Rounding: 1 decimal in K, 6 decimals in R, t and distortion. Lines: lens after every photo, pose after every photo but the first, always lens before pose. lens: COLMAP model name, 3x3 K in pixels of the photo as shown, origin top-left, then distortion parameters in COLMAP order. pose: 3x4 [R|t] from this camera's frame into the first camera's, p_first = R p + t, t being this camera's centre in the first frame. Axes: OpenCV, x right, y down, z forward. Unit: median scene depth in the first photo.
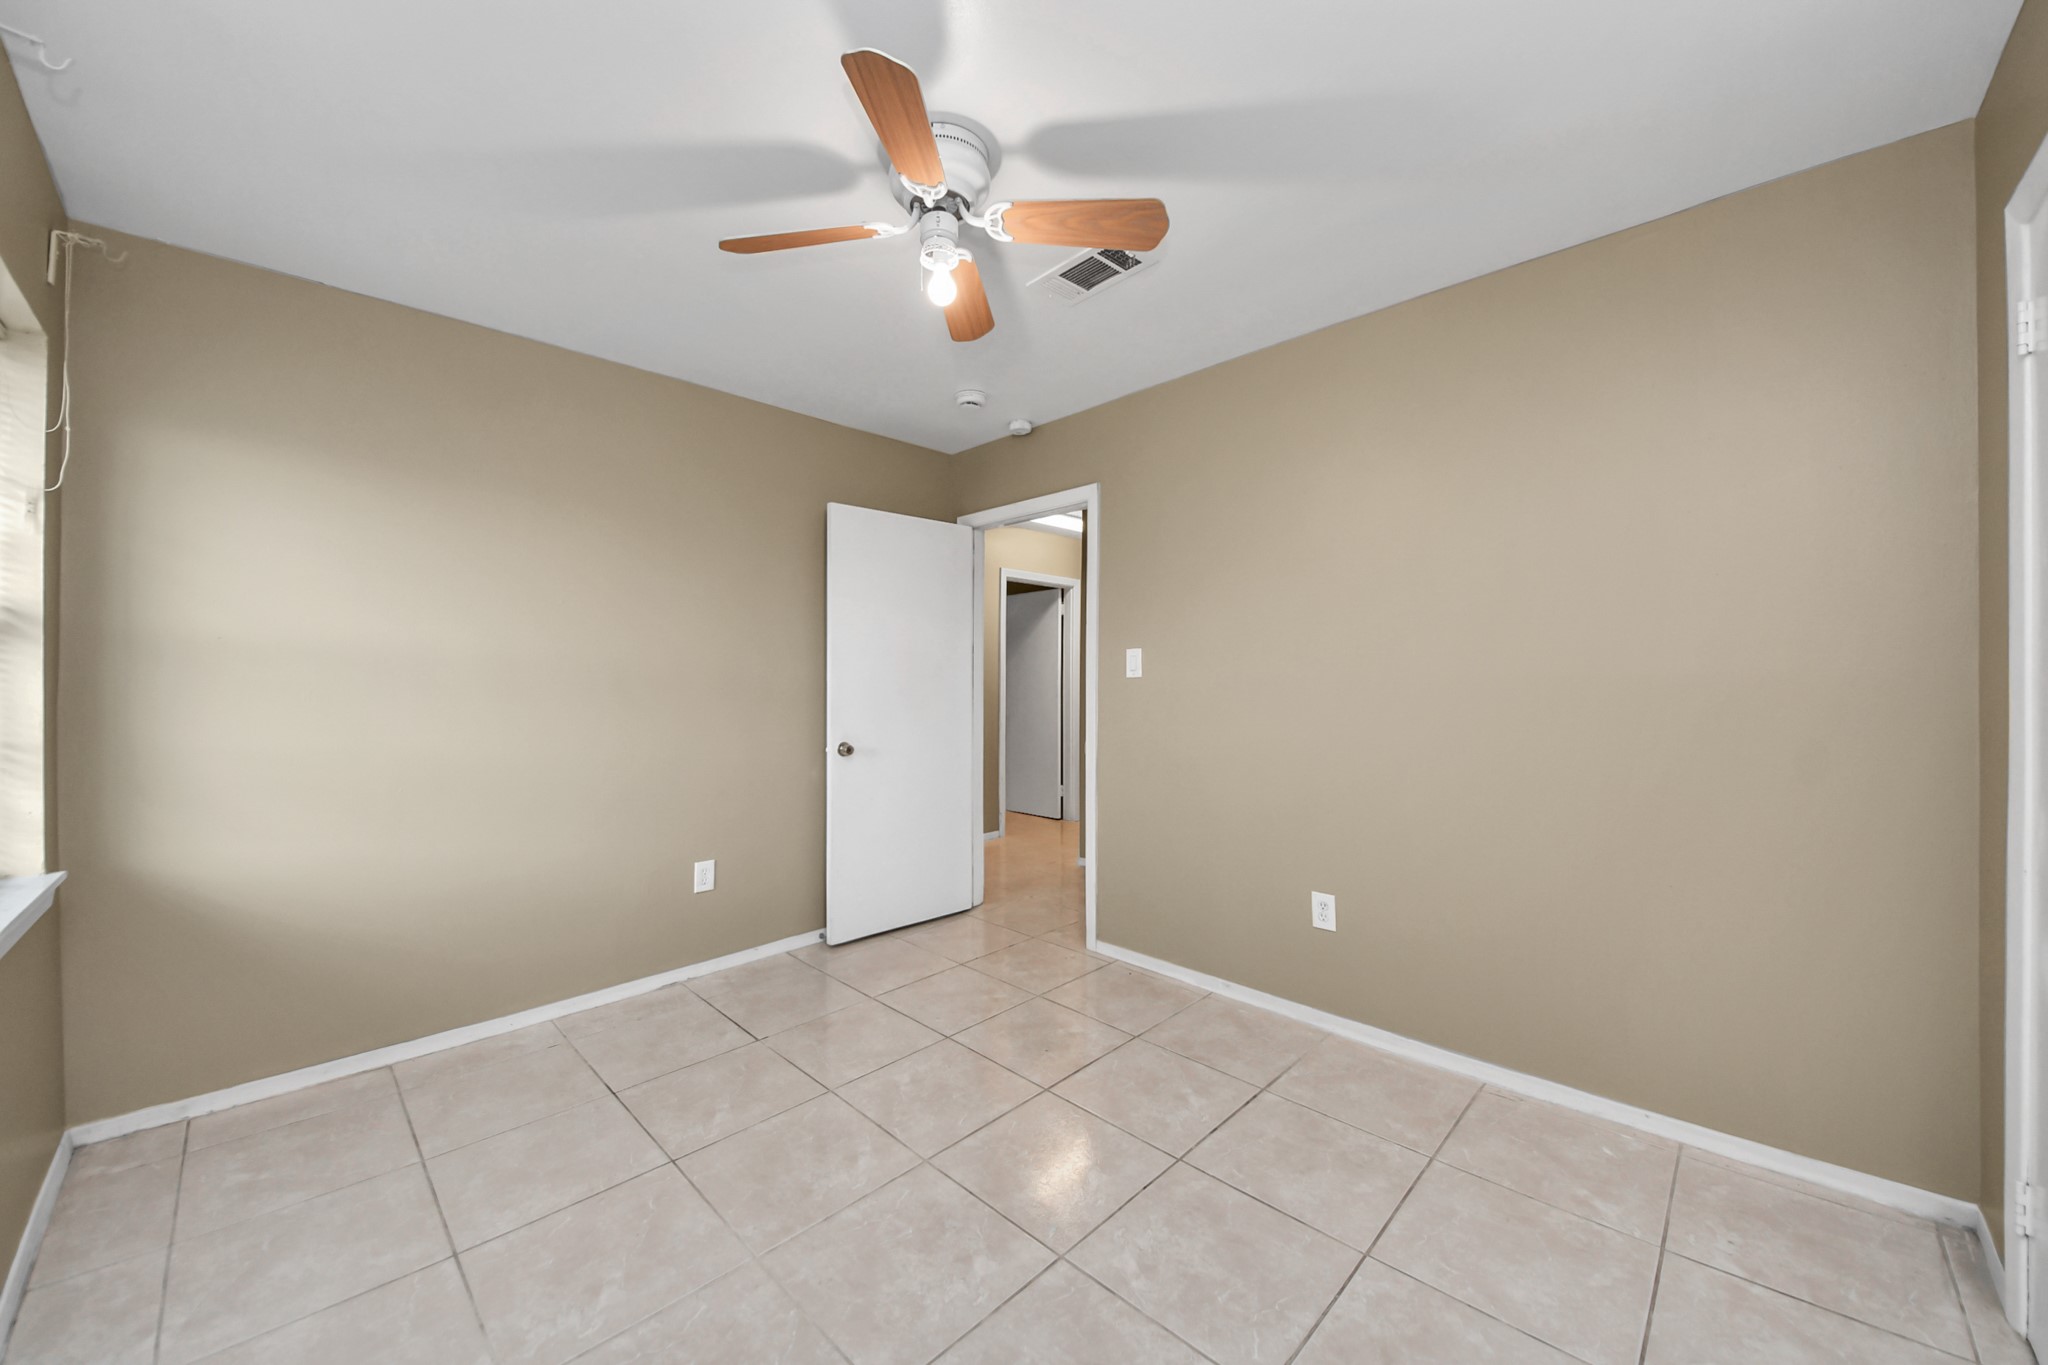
lens RADIAL K [[750.3, 0, 1014.7], [0, 750.3, 666.2], [0, 0, 1]] dist [0.055161, -0.025432]
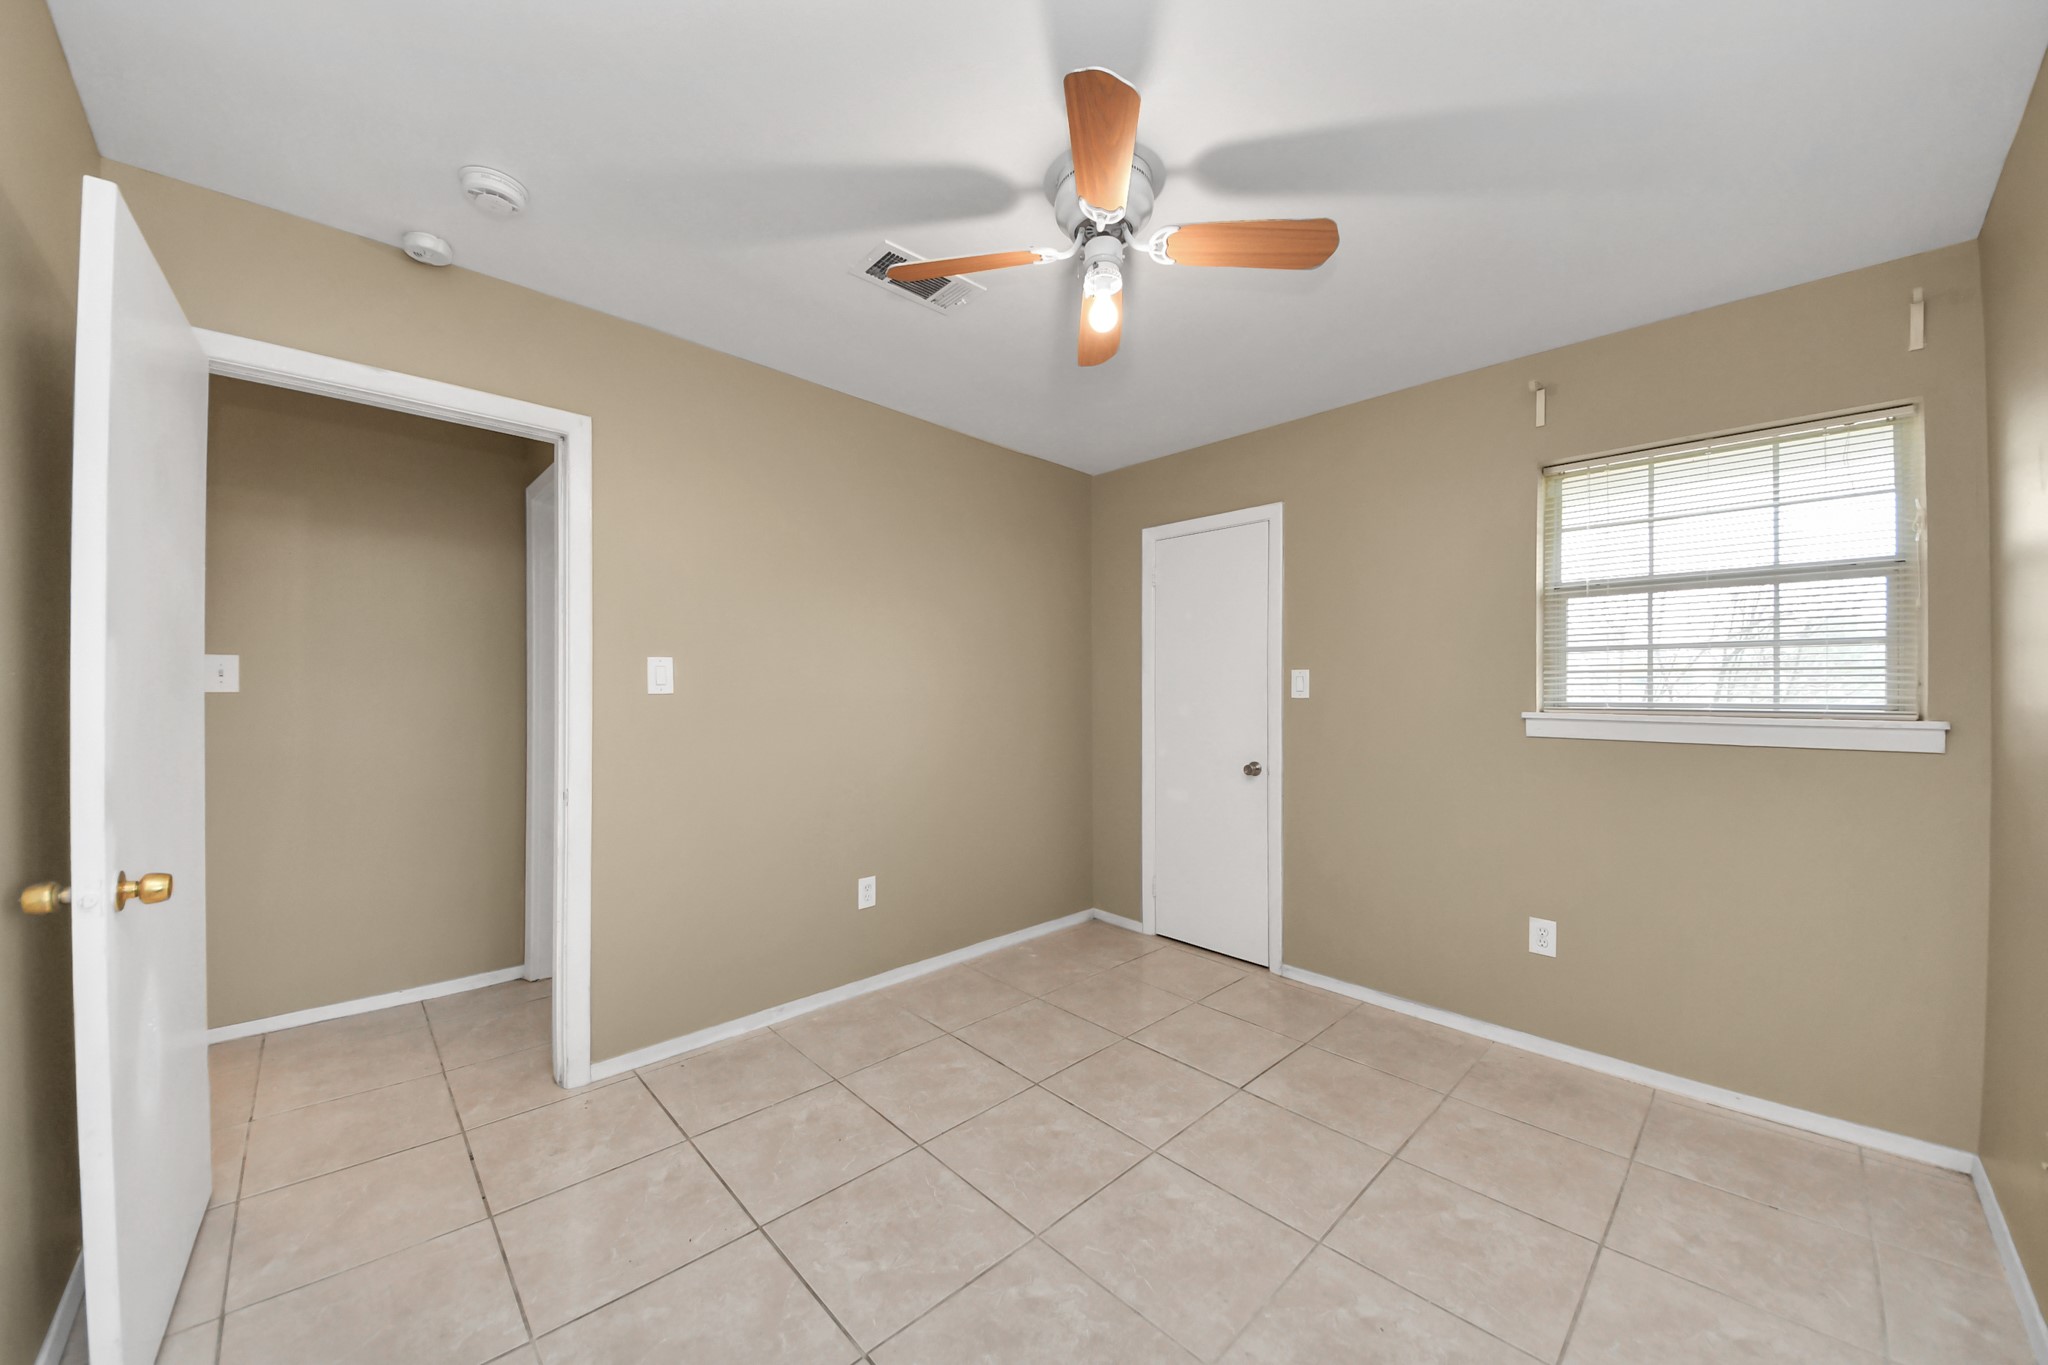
lens RADIAL K [[733.2, 0, 1014.4], [0, 733.2, 688.8], [0, 0, 1]] dist [0.050896, -0.028760]
pose [[0.033719, 0.009956, 0.999382, -0.938147], [-0.026218, 0.999615, -0.009073, 0.009842], [-0.999087, -0.025896, 0.033967, 0.946537]]
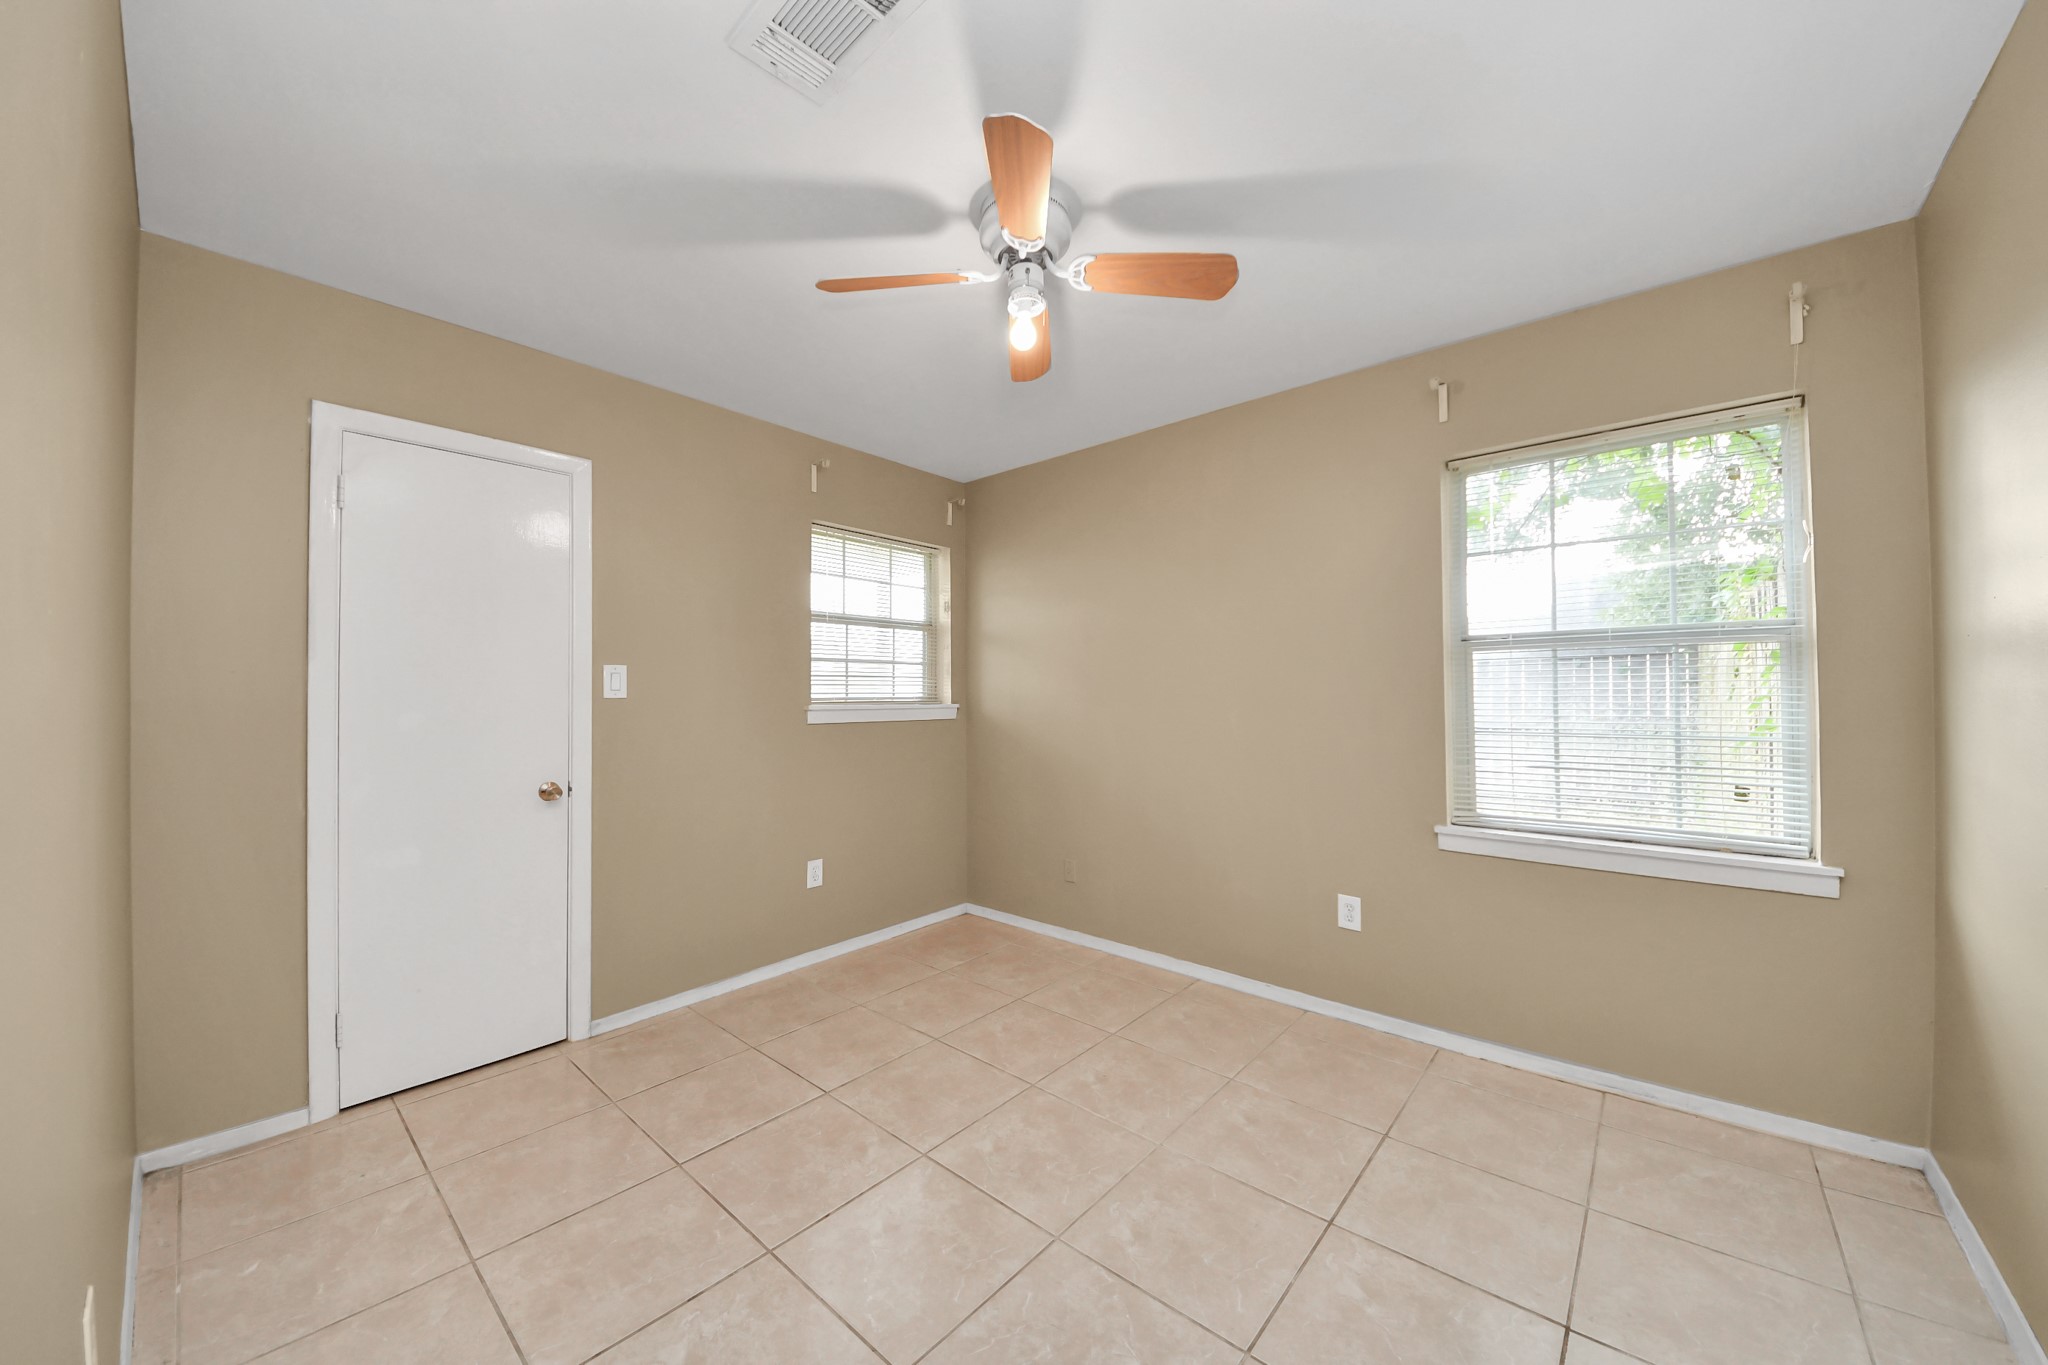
lens RADIAL K [[733.2, 0, 1014.4], [0, 733.2, 688.8], [0, 0, 1]] dist [0.050896, -0.028760]
pose [[-0.998476, 0.008139, -0.054593, -0.022211], [0.009559, 0.999621, -0.025800, 0.023721], [0.054362, -0.026283, -0.998175, 1.765634]]
